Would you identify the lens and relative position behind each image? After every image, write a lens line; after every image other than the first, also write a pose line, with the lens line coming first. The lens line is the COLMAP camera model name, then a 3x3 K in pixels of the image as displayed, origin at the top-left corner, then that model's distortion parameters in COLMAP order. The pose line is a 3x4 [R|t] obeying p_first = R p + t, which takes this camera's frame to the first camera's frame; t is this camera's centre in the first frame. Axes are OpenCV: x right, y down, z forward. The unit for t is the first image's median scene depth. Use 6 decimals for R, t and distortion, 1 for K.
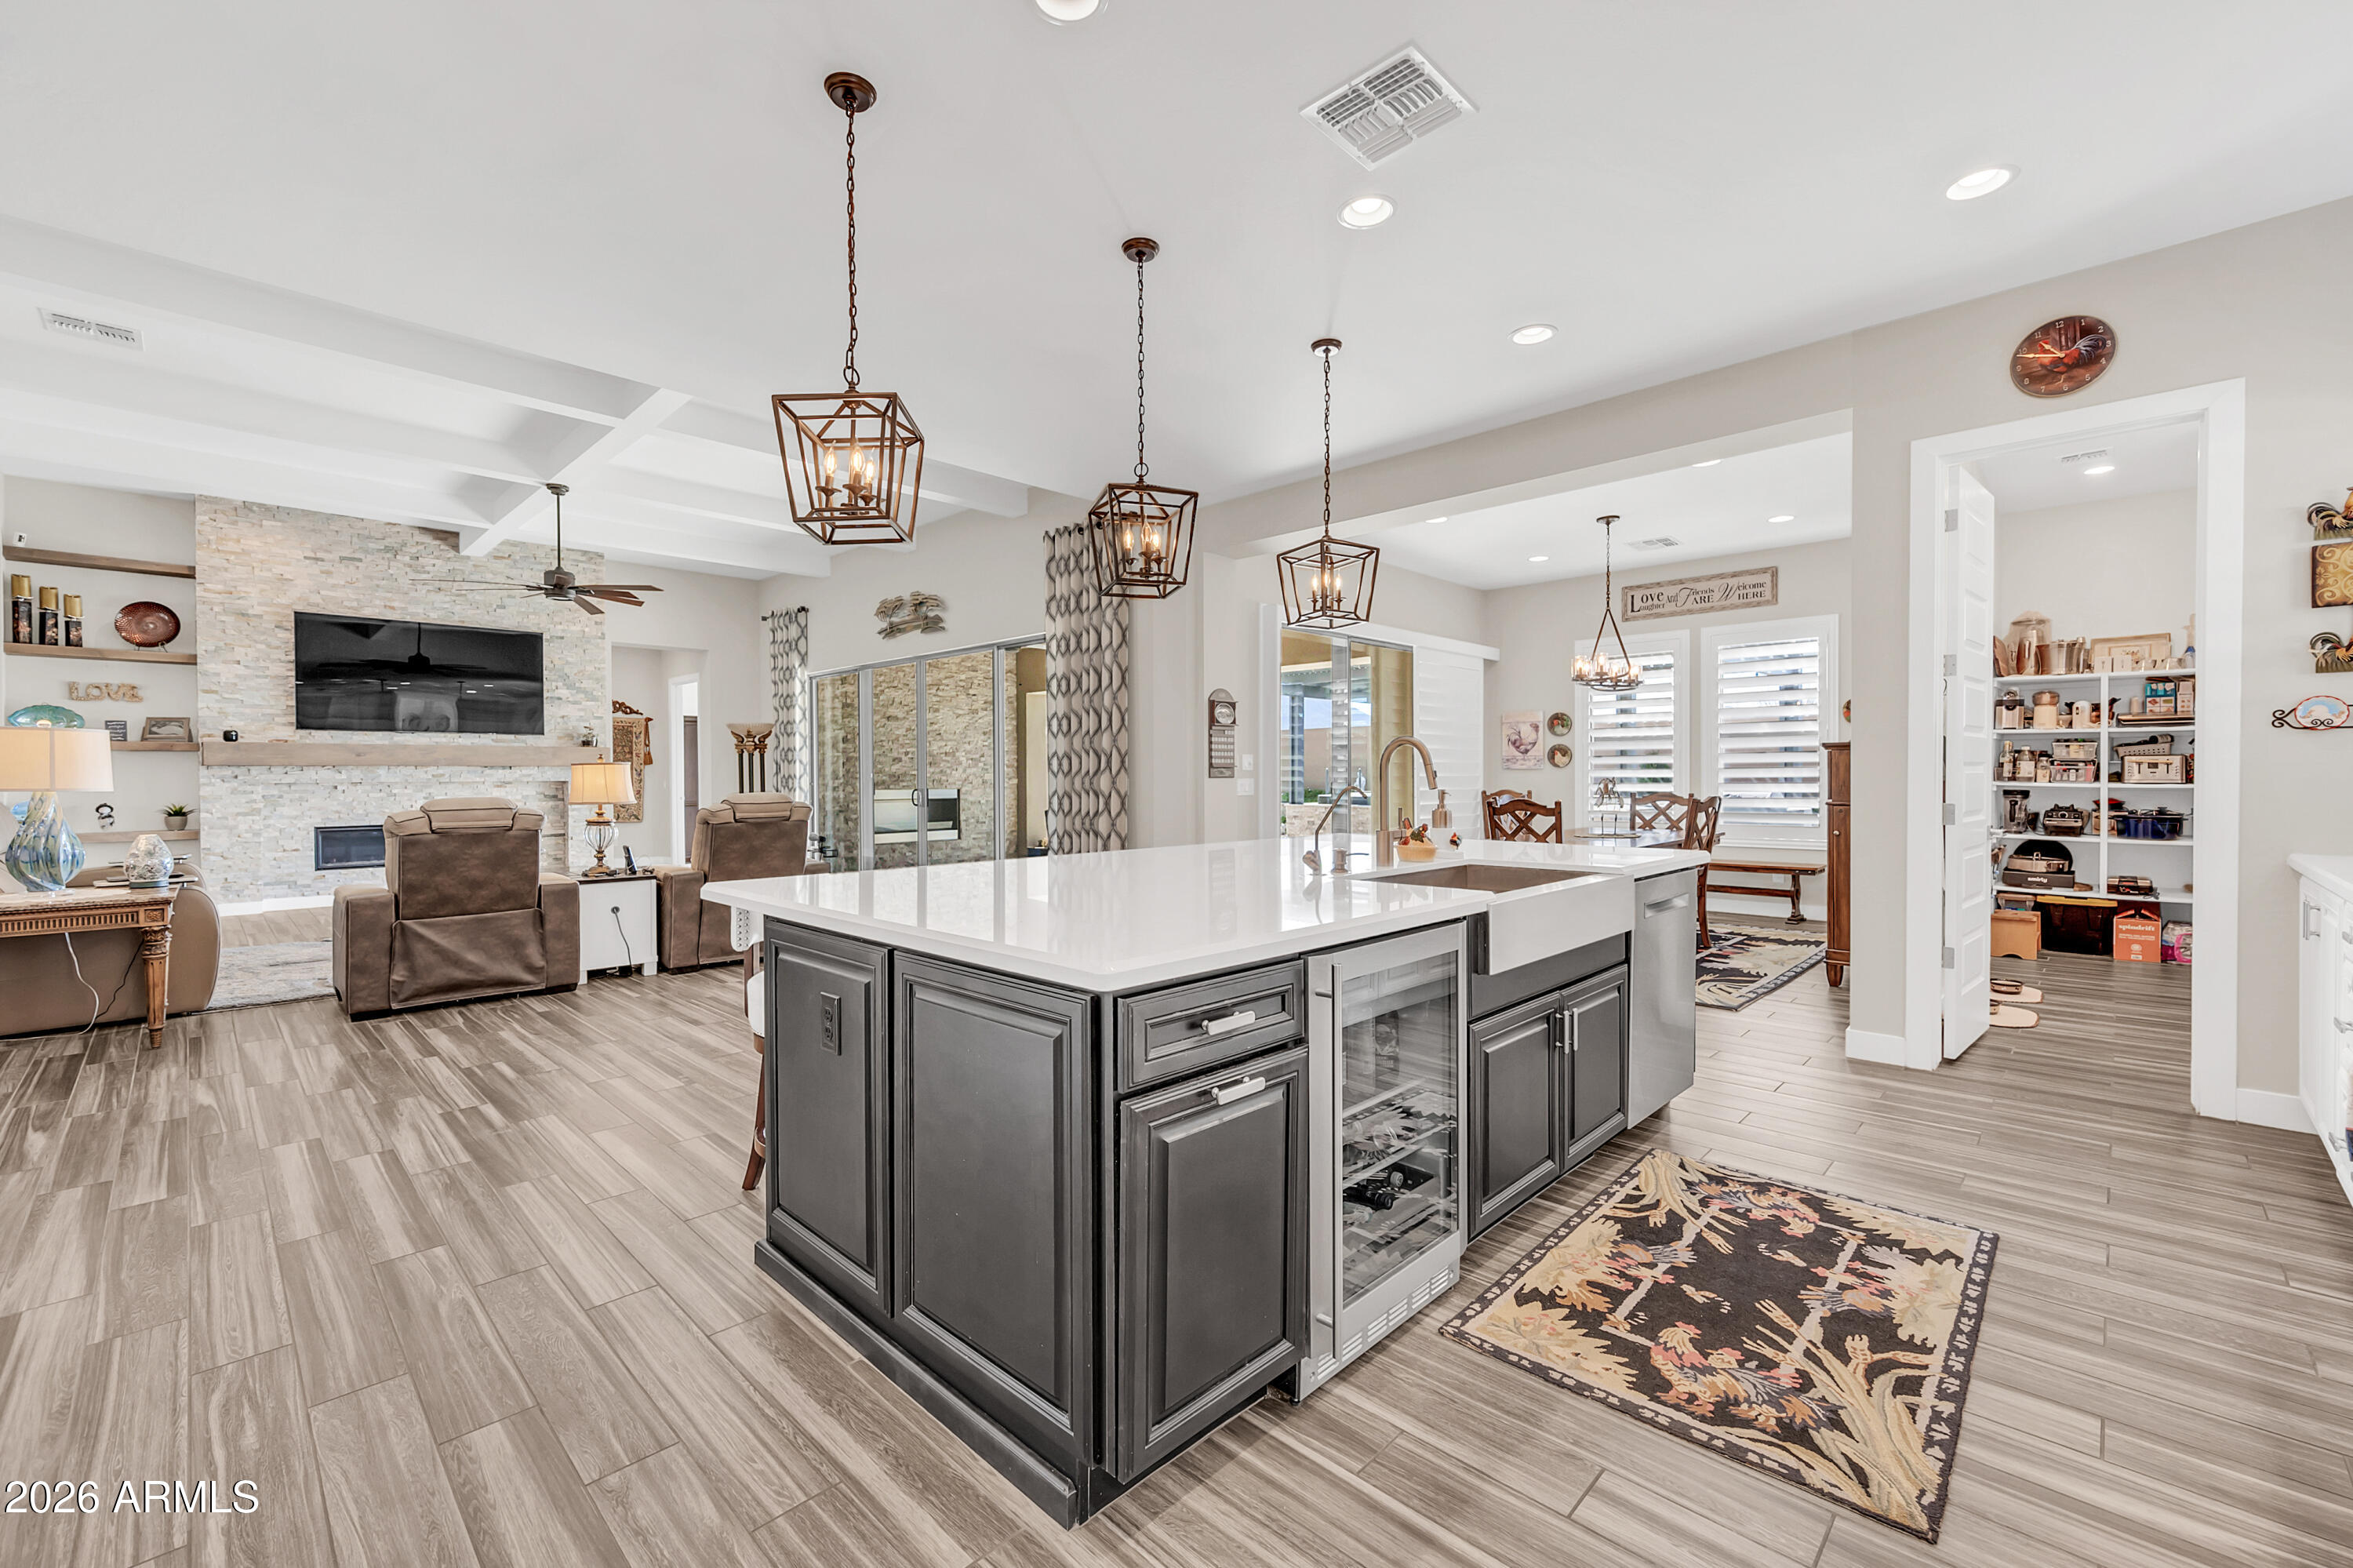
lens RADIAL K [[1025.7, 0, 1185.3], [0, 1025.7, 780.4], [0, 0, 1]] dist [0.006044, 0.000796]
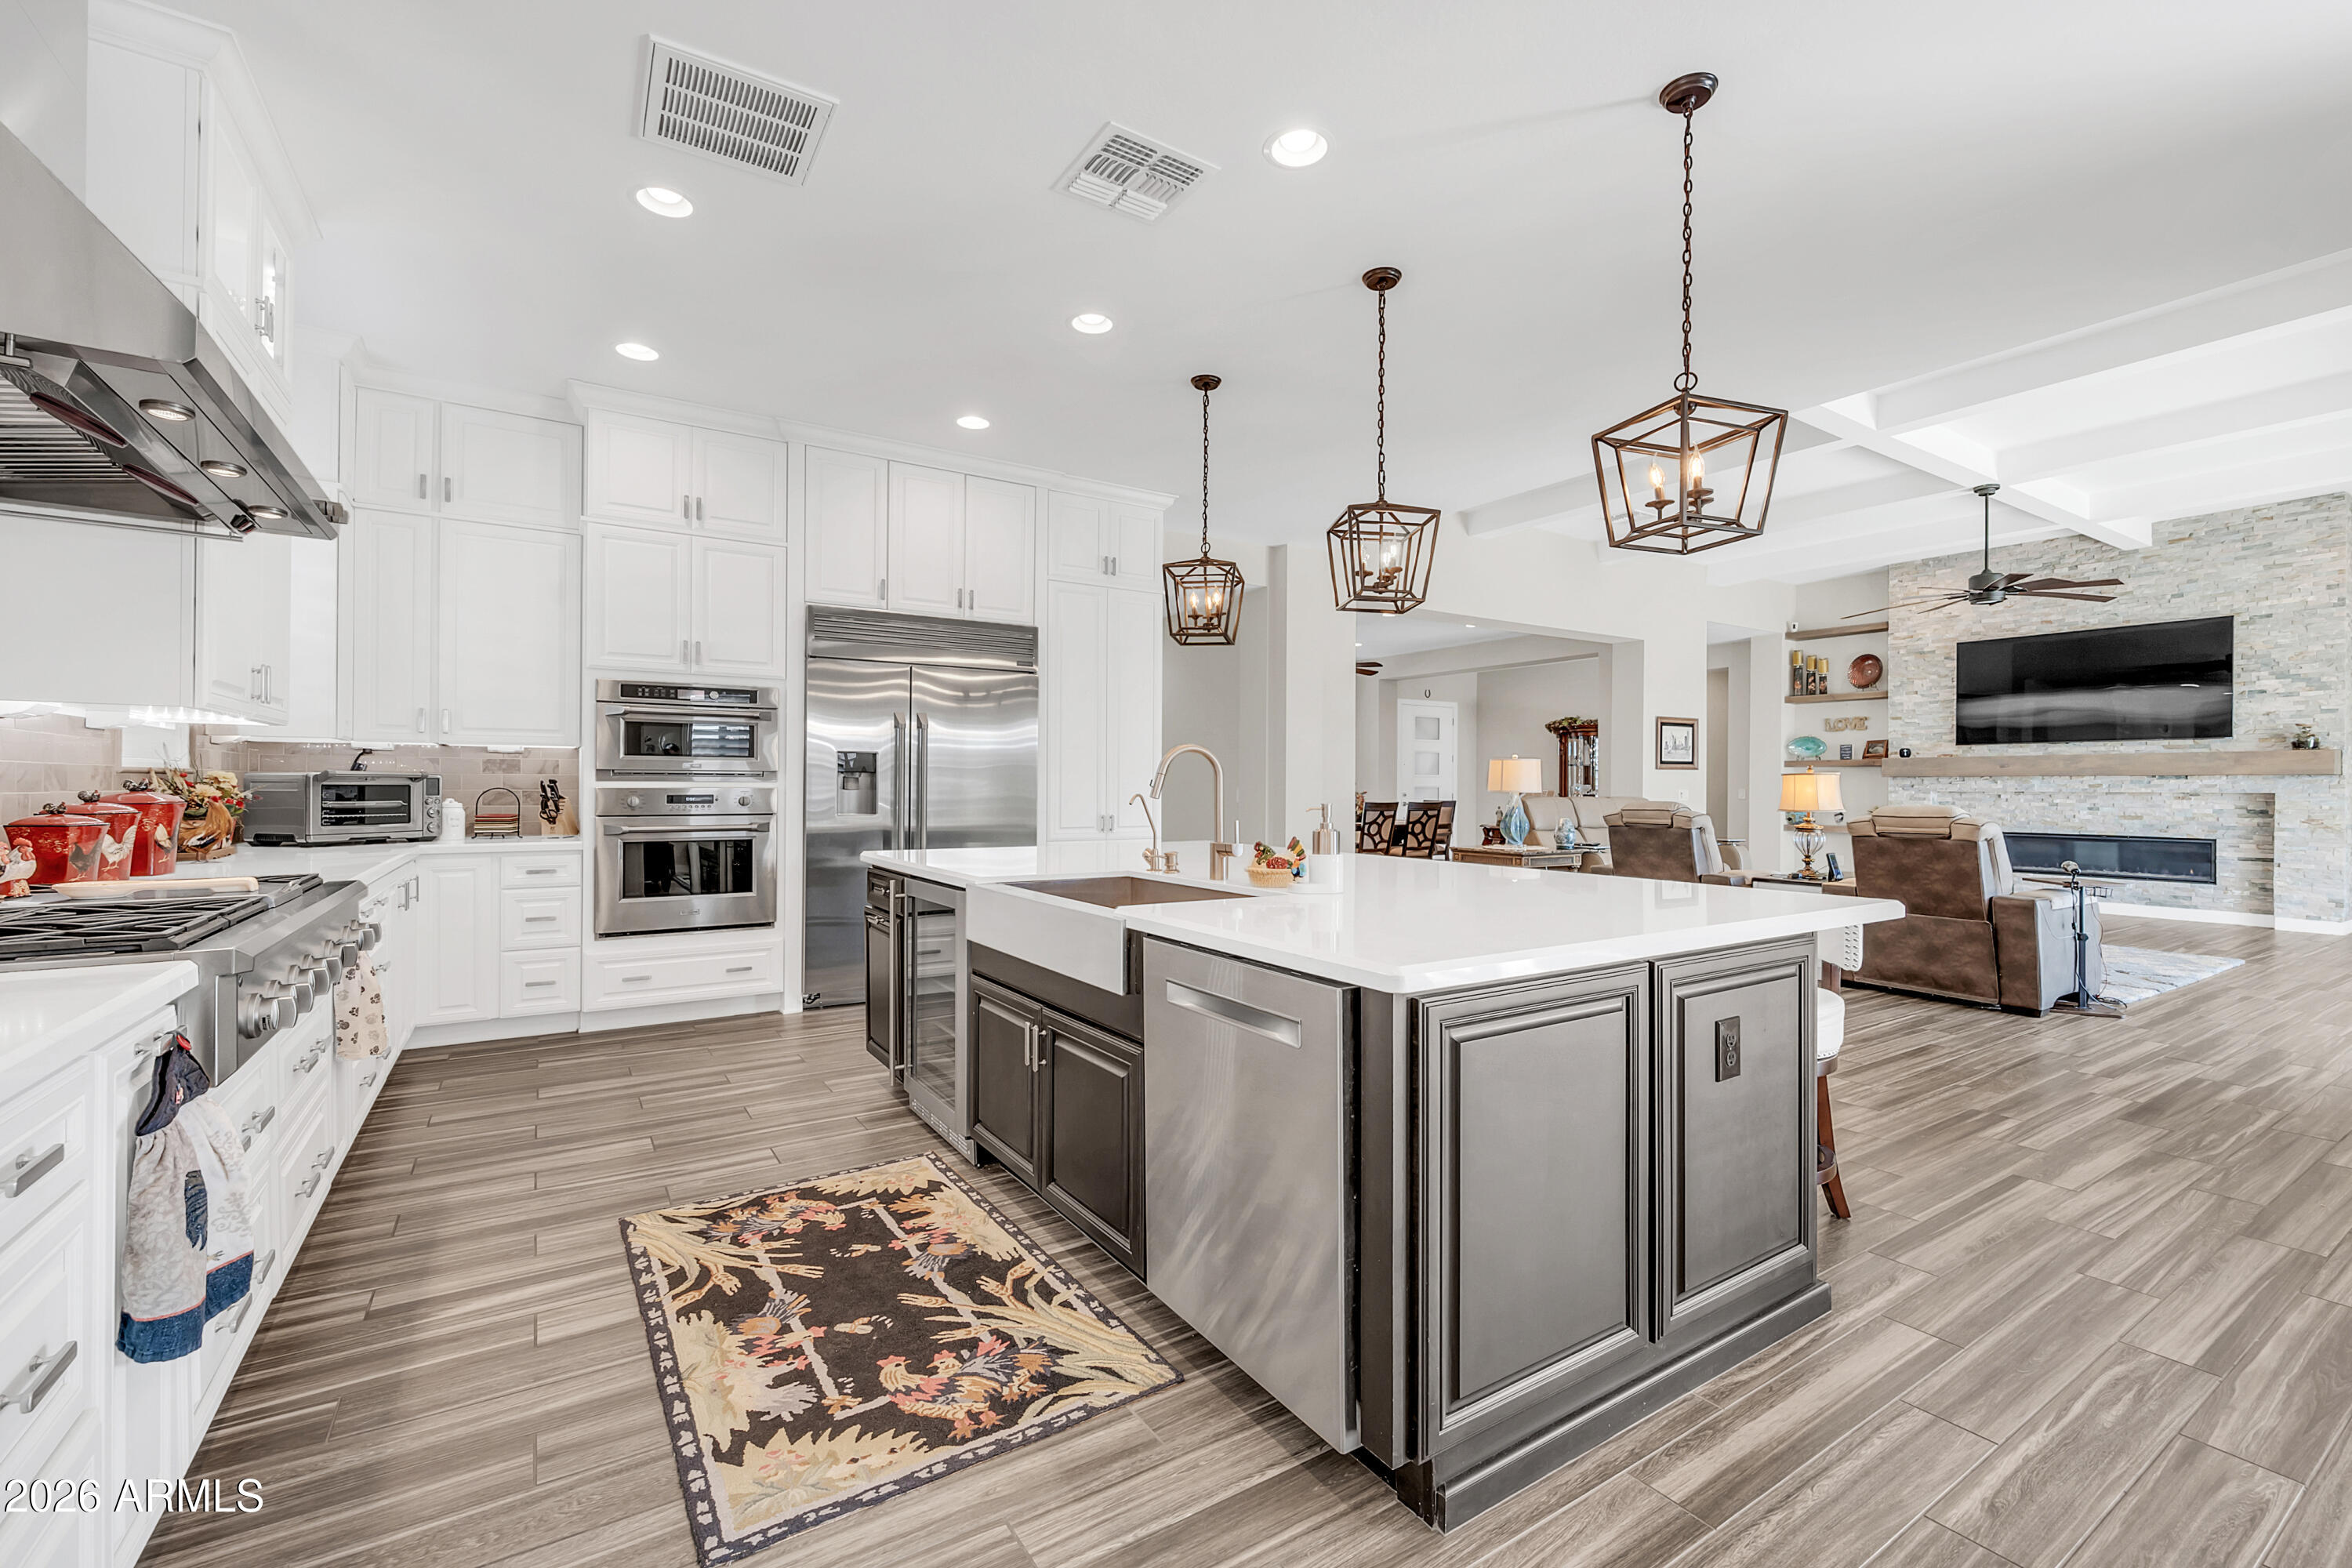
lens RADIAL K [[947.8, 0, 1188.2], [0, 947.8, 782.0], [0, 0, 1]] dist [0.001151, 0.000021]
pose [[-0.228444, -0.000150, -0.973557, 1.354521], [-0.009151, 0.999956, 0.001994, -0.008941], [0.973514, 0.009365, -0.228435, 1.504321]]
